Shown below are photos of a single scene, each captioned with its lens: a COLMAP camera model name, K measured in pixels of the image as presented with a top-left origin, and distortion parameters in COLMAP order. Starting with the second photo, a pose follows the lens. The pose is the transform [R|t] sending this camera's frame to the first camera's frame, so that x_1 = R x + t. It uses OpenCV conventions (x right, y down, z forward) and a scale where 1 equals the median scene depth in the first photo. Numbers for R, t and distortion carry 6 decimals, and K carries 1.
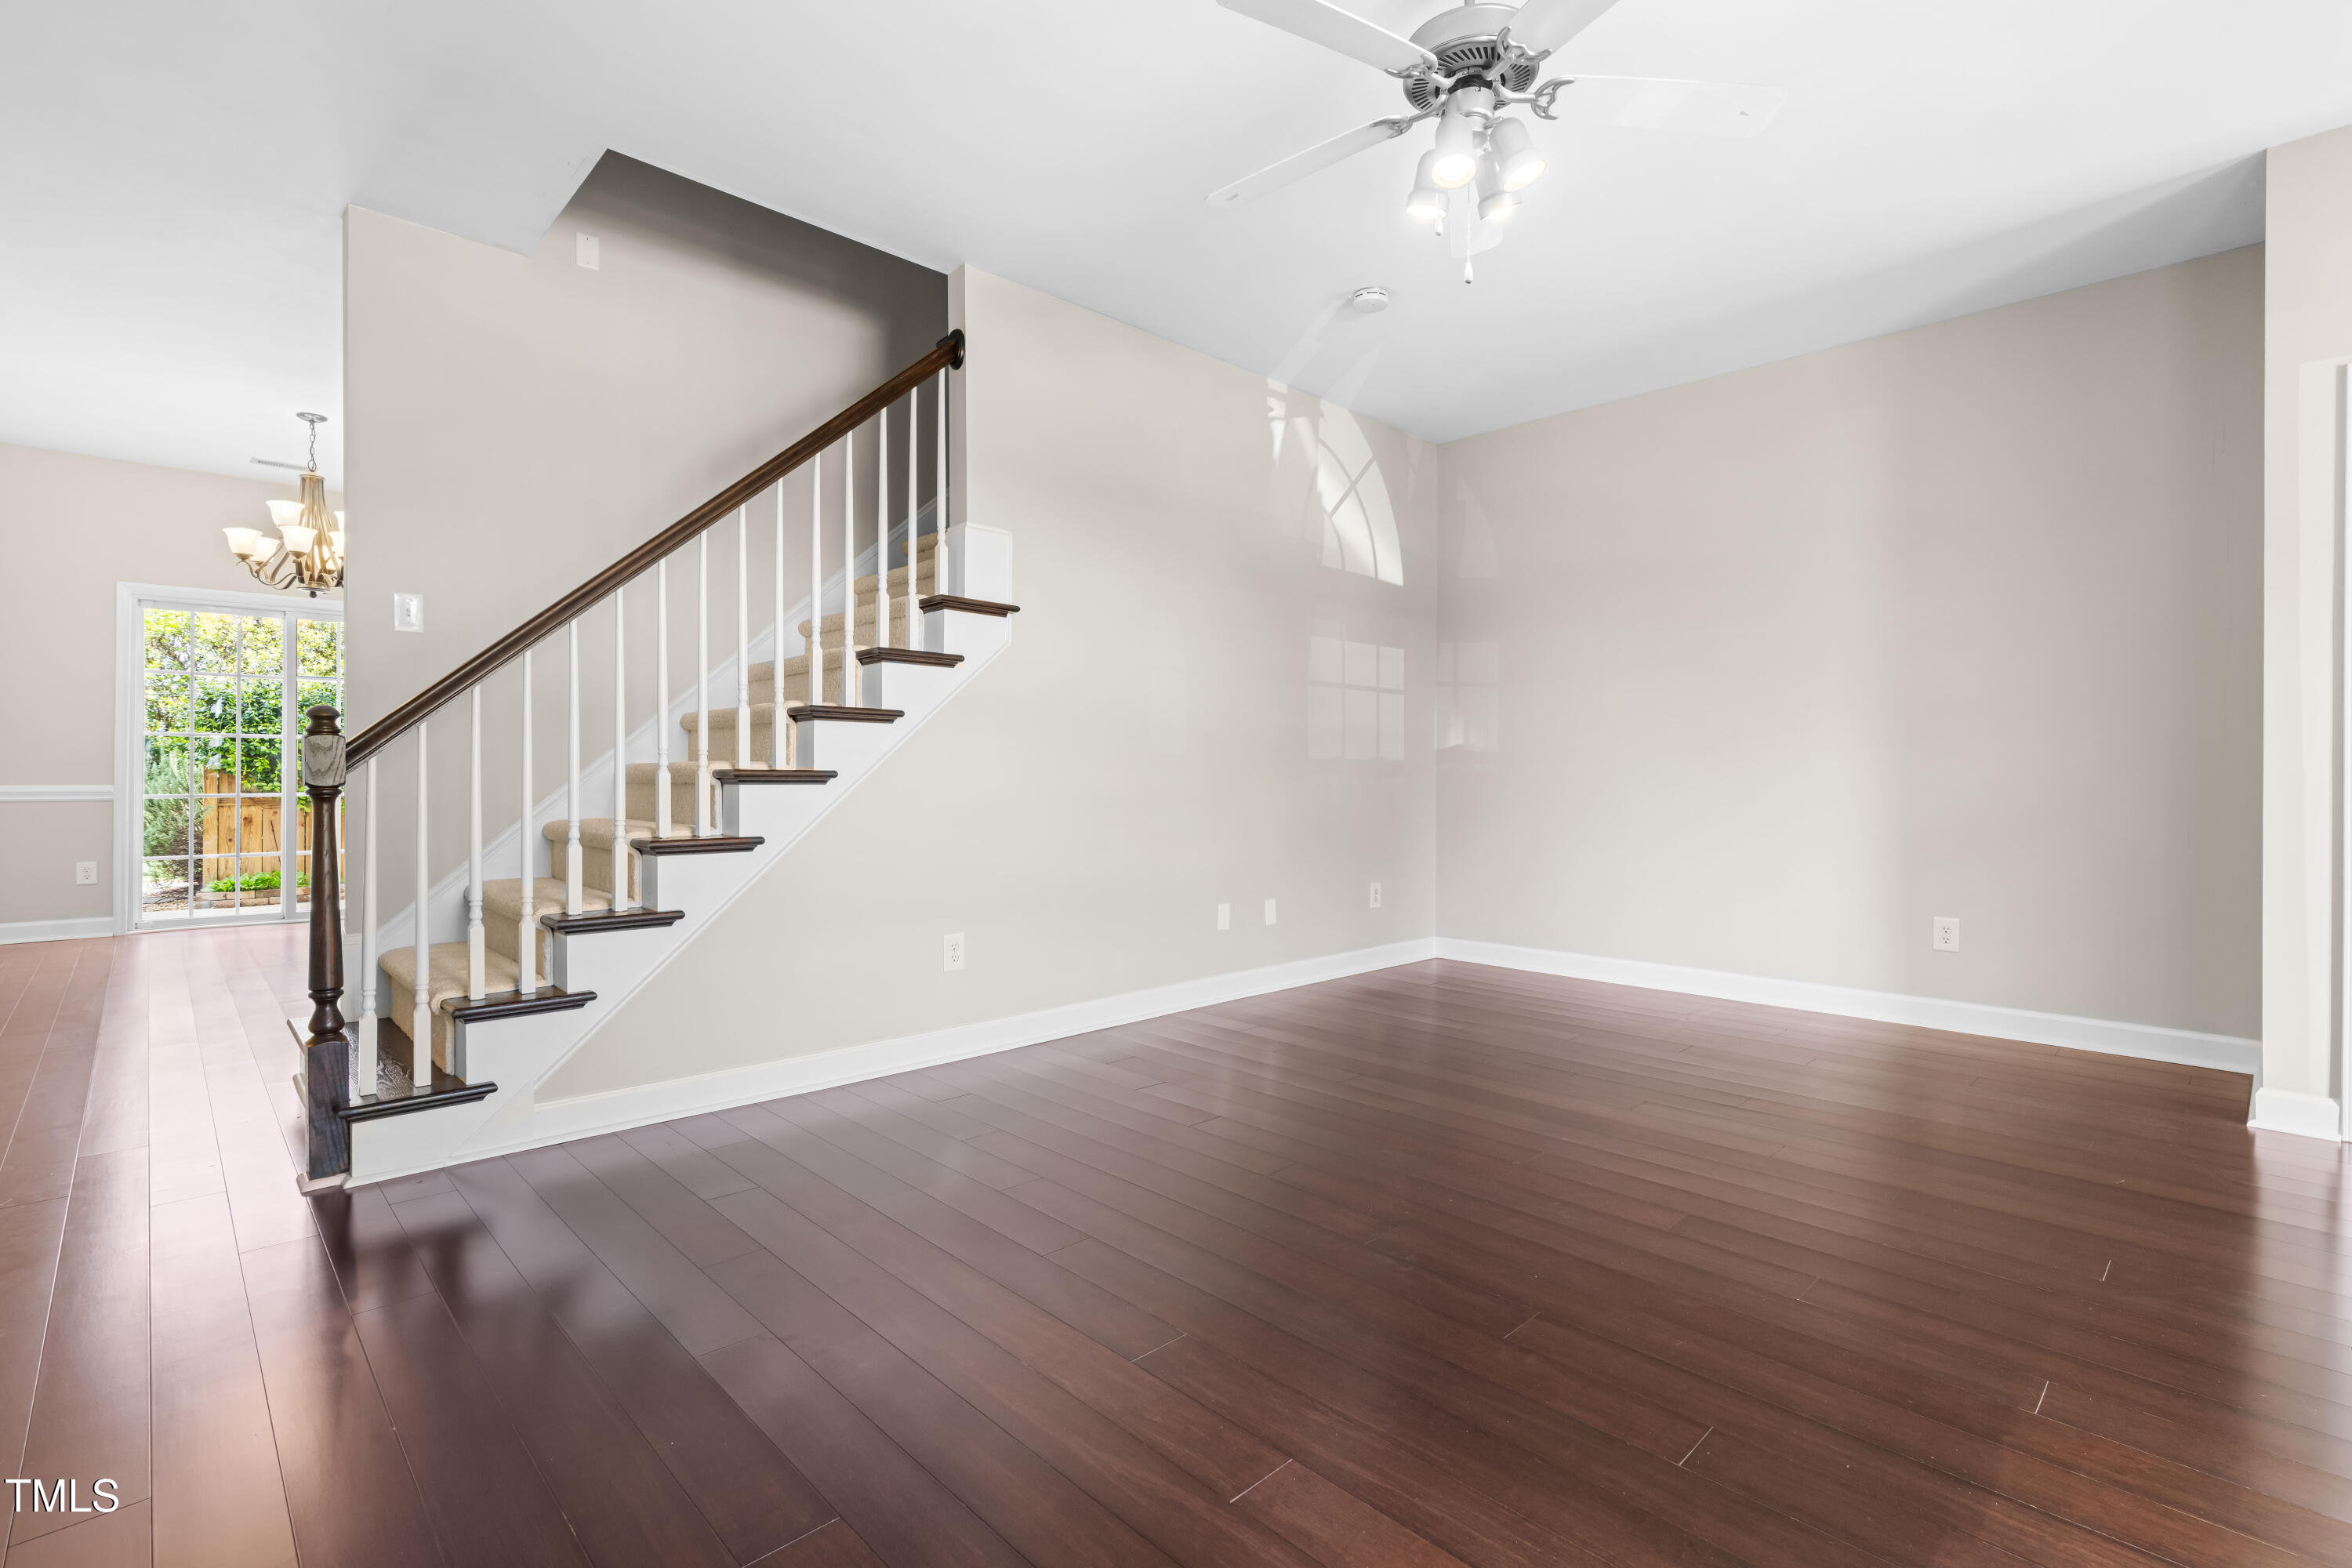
lens RADIAL K [[1056.4, 0, 1177.1], [0, 1056.4, 771.7], [0, 0, 1]] dist [-0.008267, 0.001383]
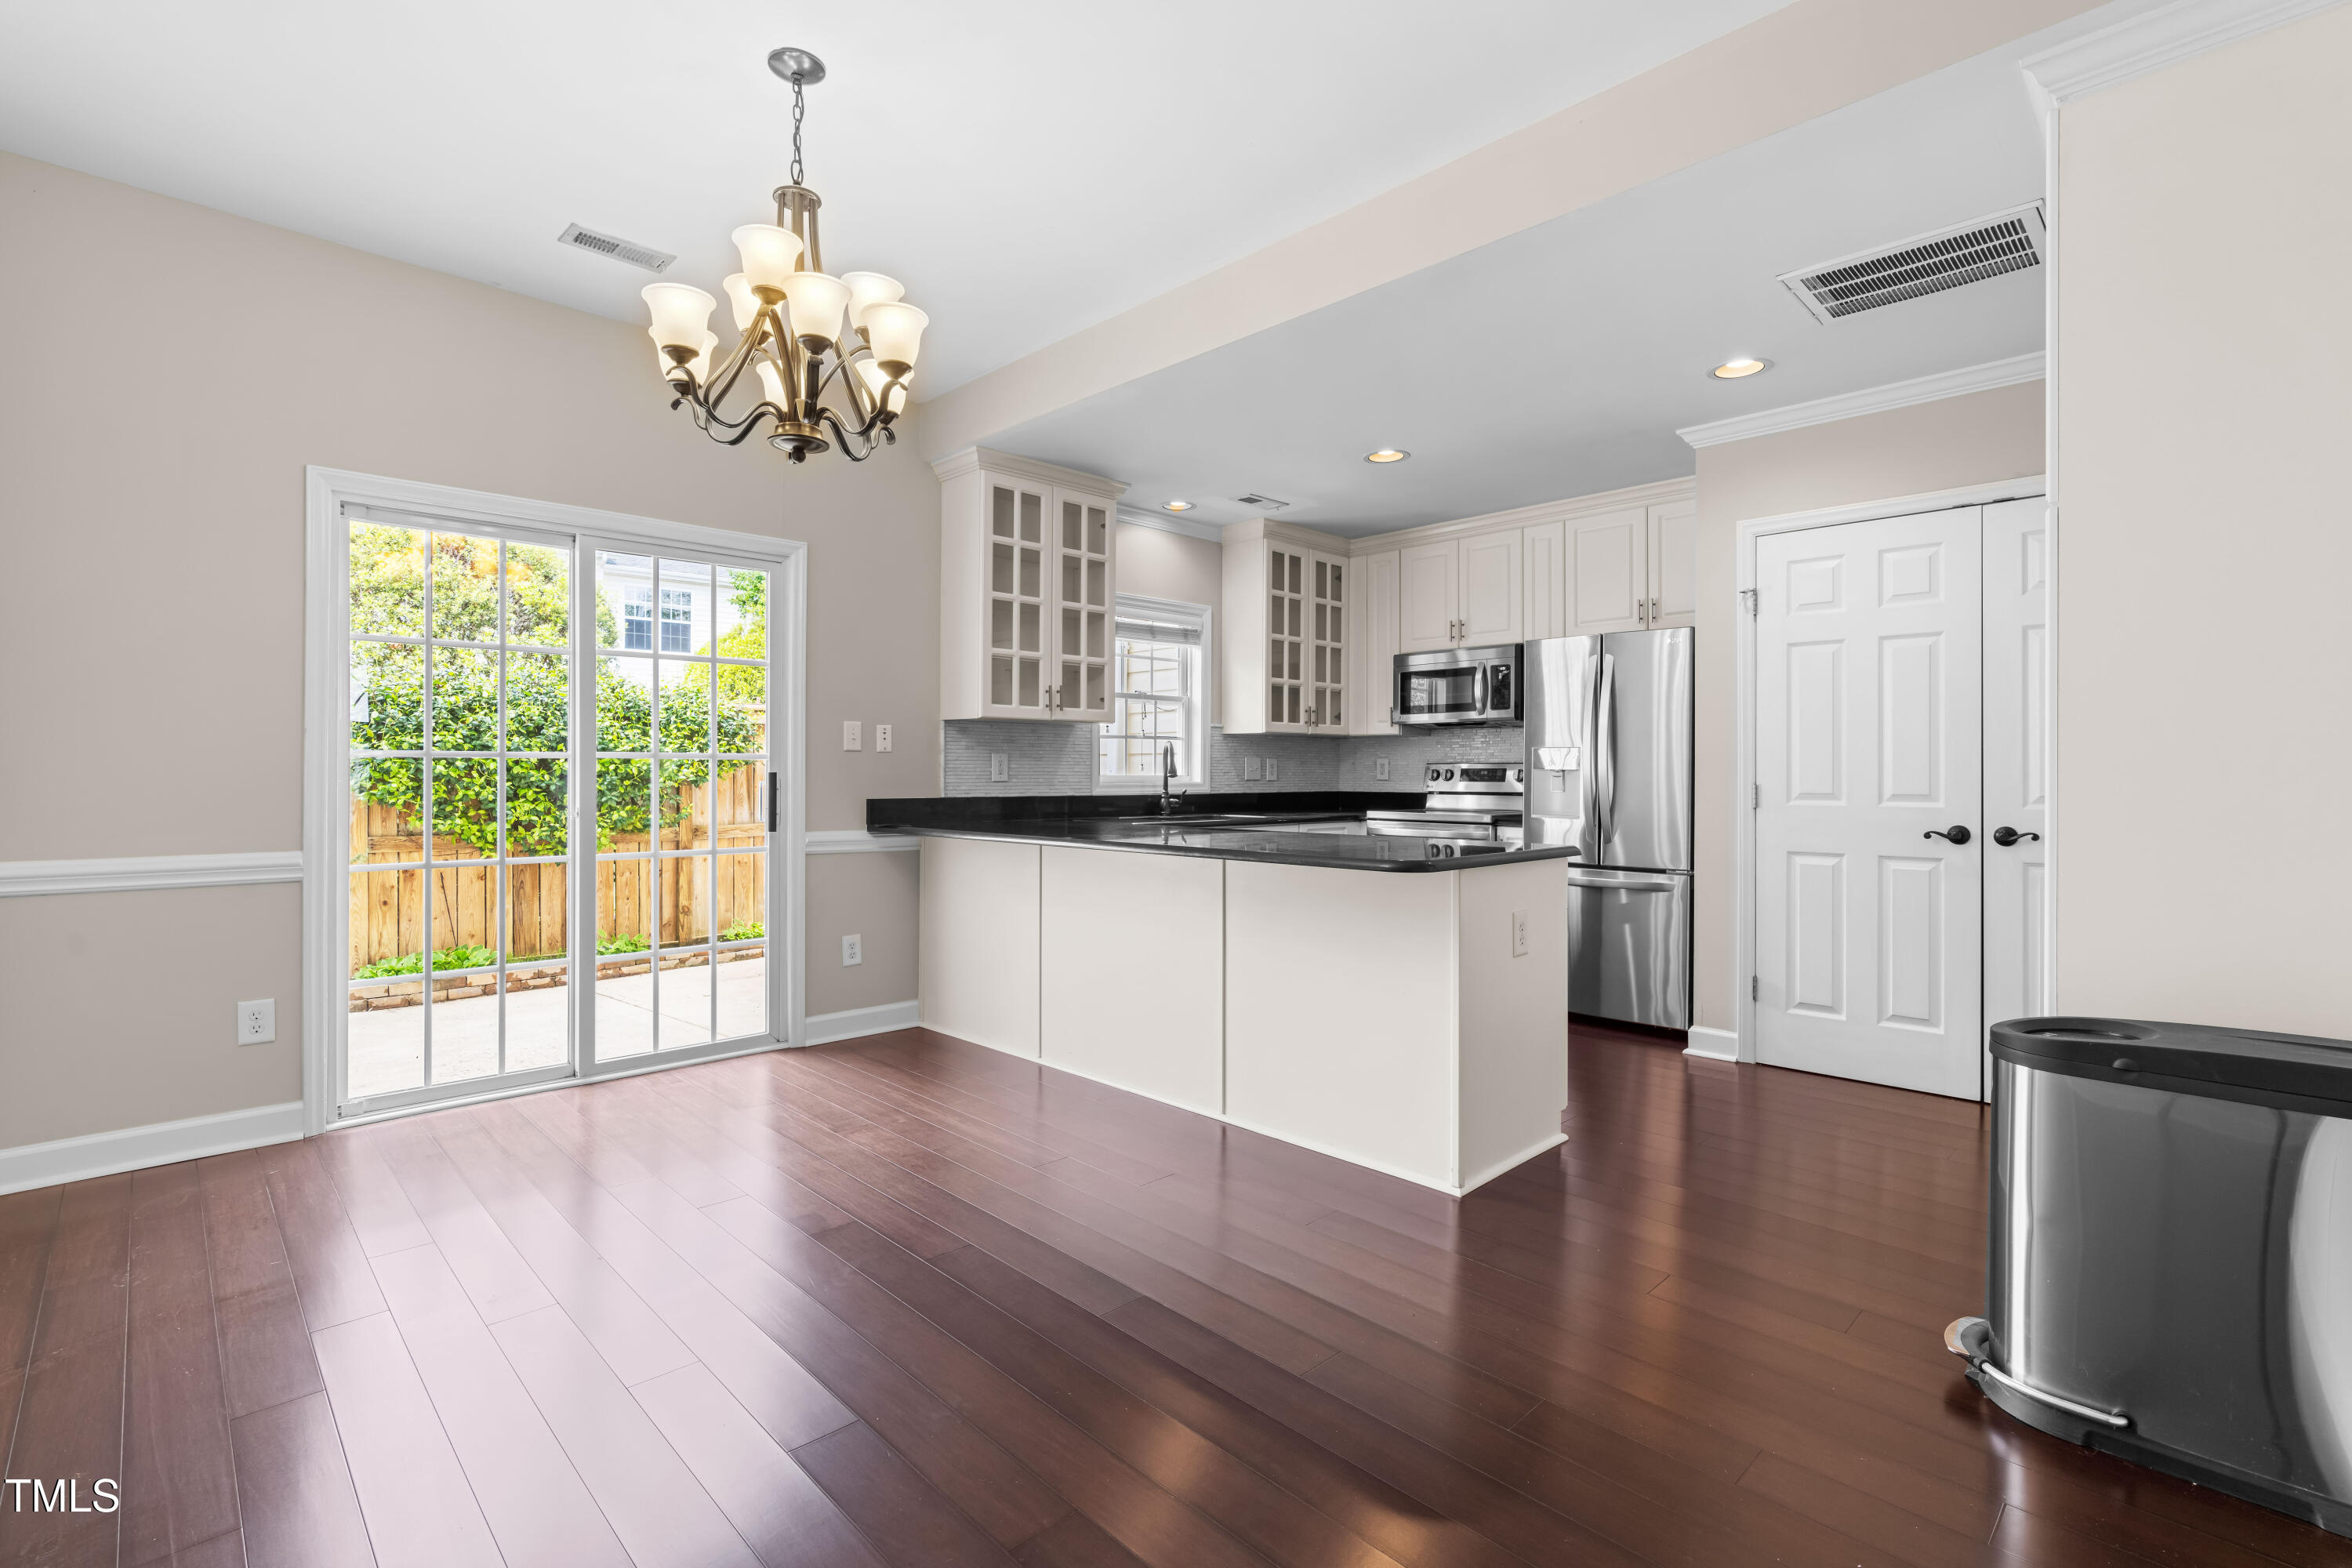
lens RADIAL K [[1056.4, 0, 1178.3], [0, 1056.4, 774.3], [0, 0, 1]] dist [-0.008267, 0.001383]
pose [[0.999986, -0.003214, 0.004218, -0.579636], [0.003212, 0.999995, 0.000463, -0.024628], [-0.004220, -0.000449, 0.999991, 0.473100]]
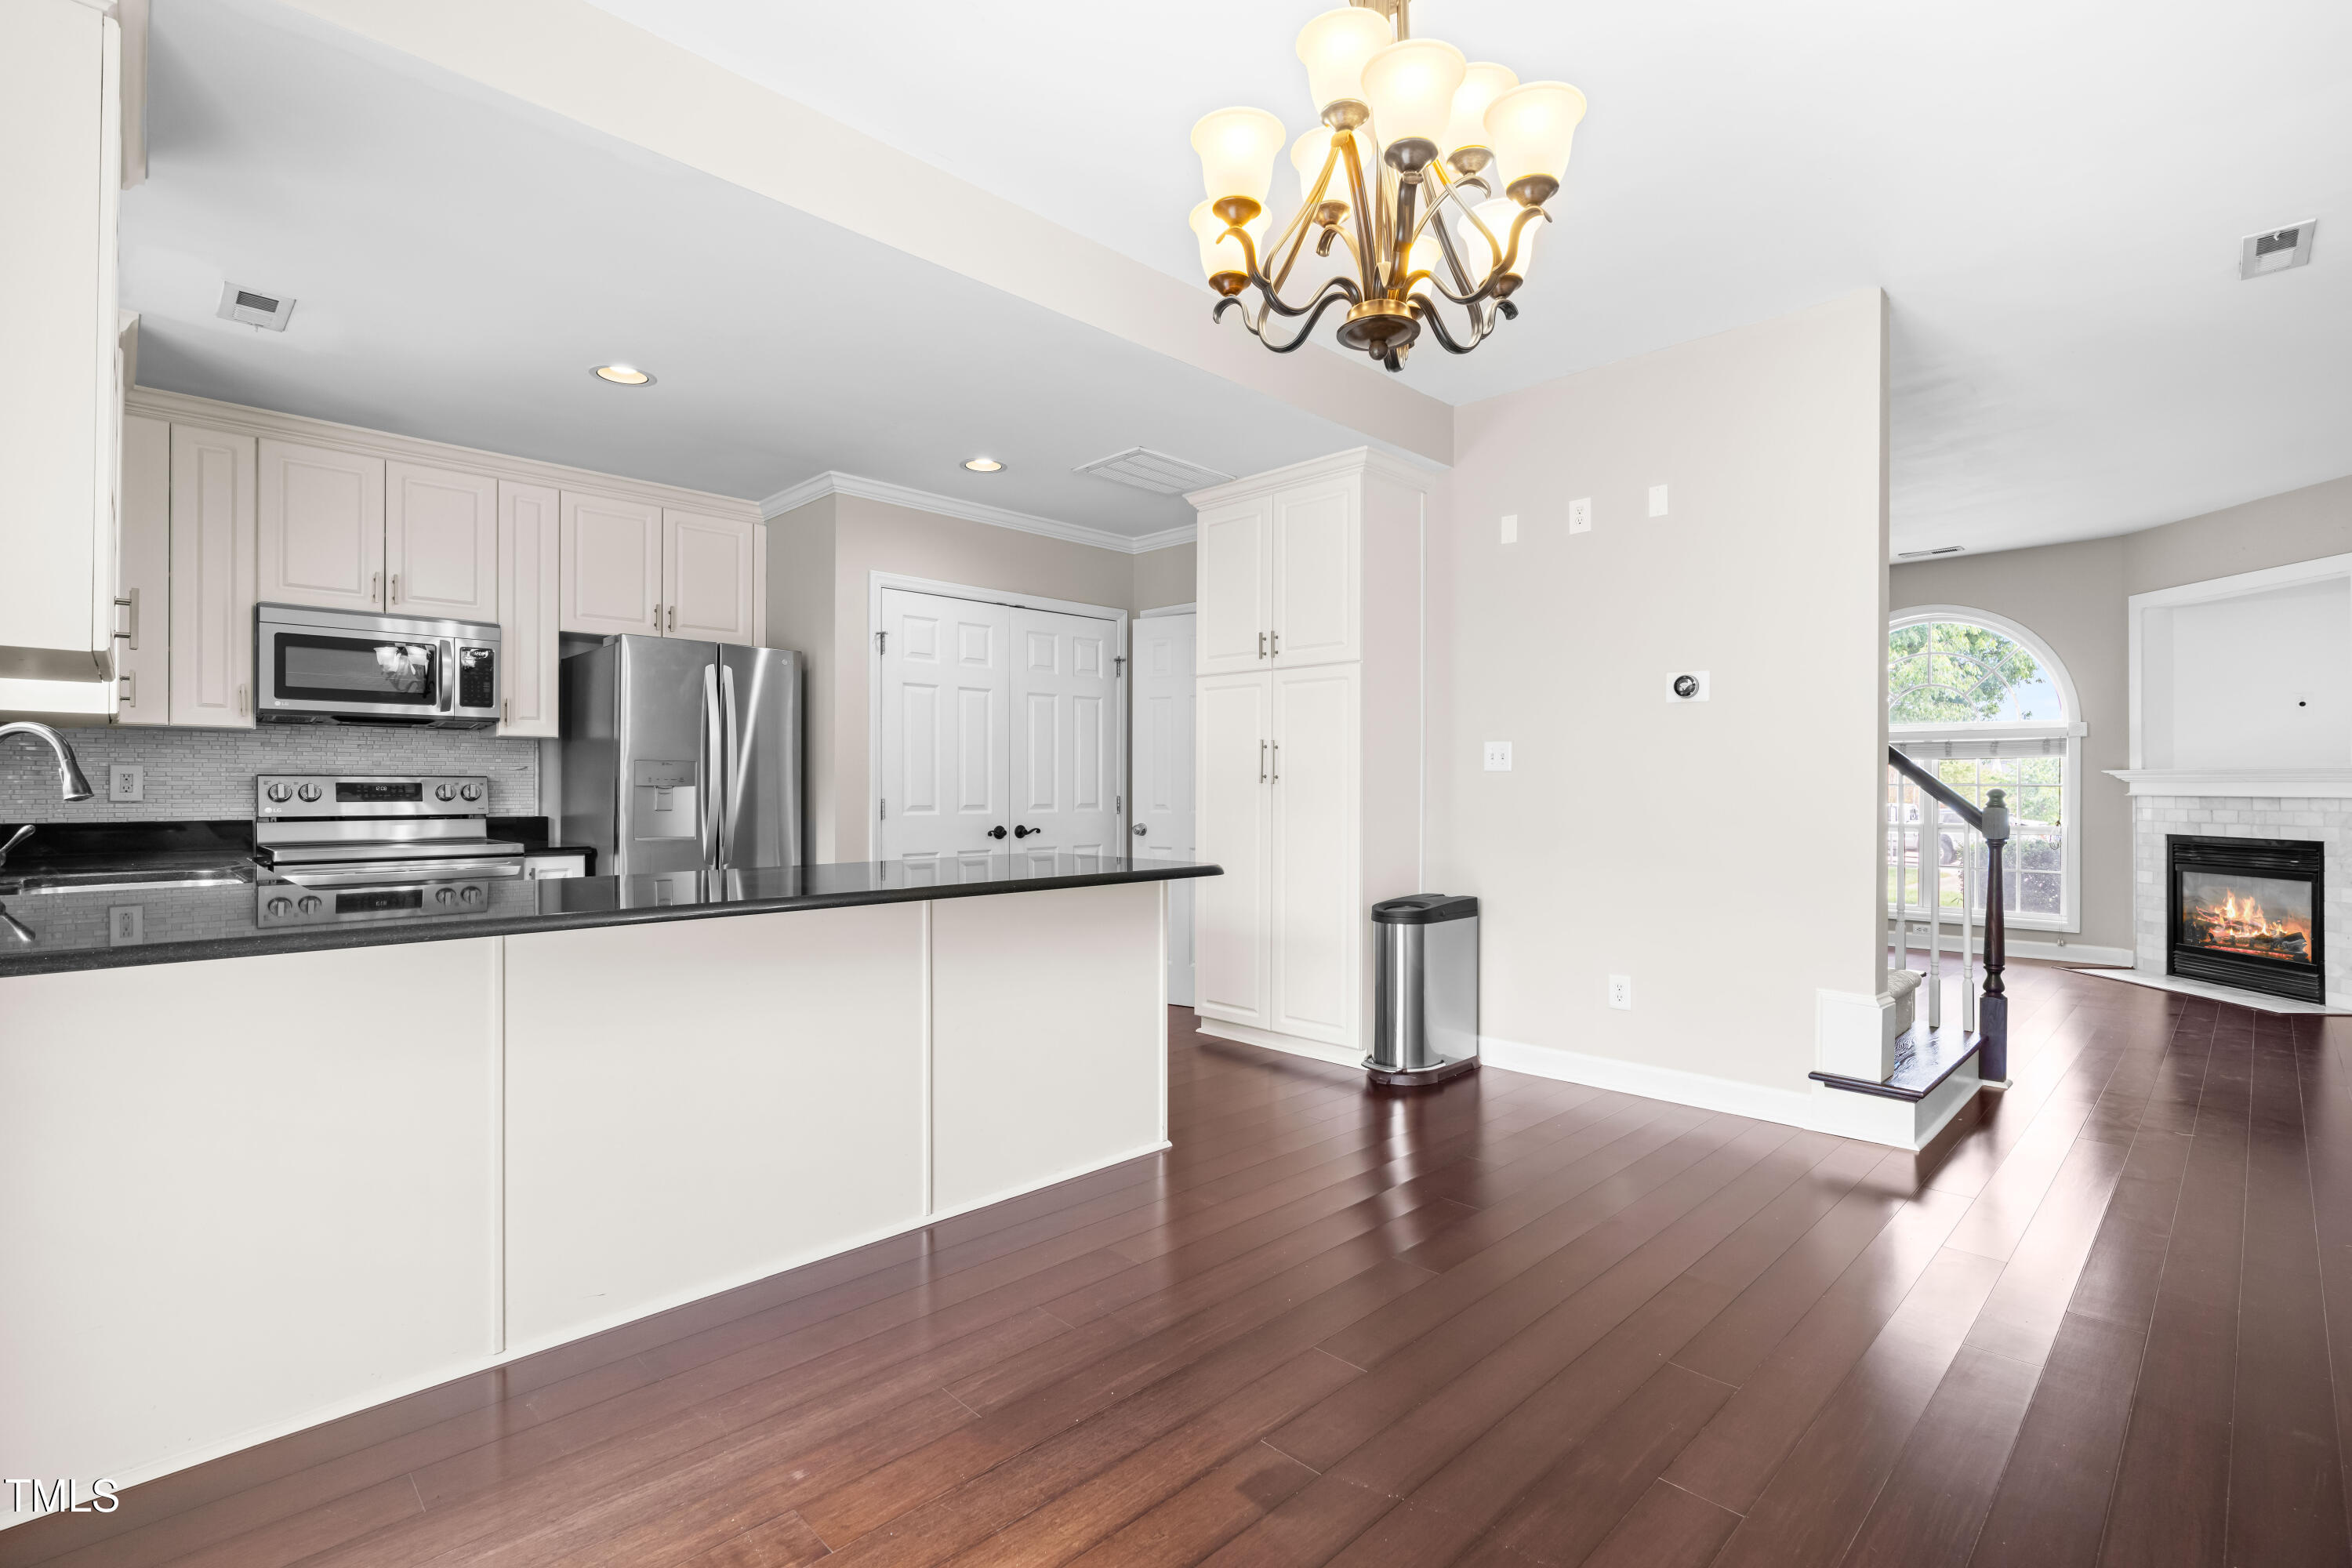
lens RADIAL K [[1056.4, 0, 1182.6], [0, 1056.4, 788.3], [0, 0, 1]] dist [-0.008267, 0.001383]
pose [[-0.005075, -0.004294, 0.999978, -1.040252], [0.000763, 0.999990, 0.004298, -0.028227], [-0.999987, 0.000785, -0.005072, 0.966924]]
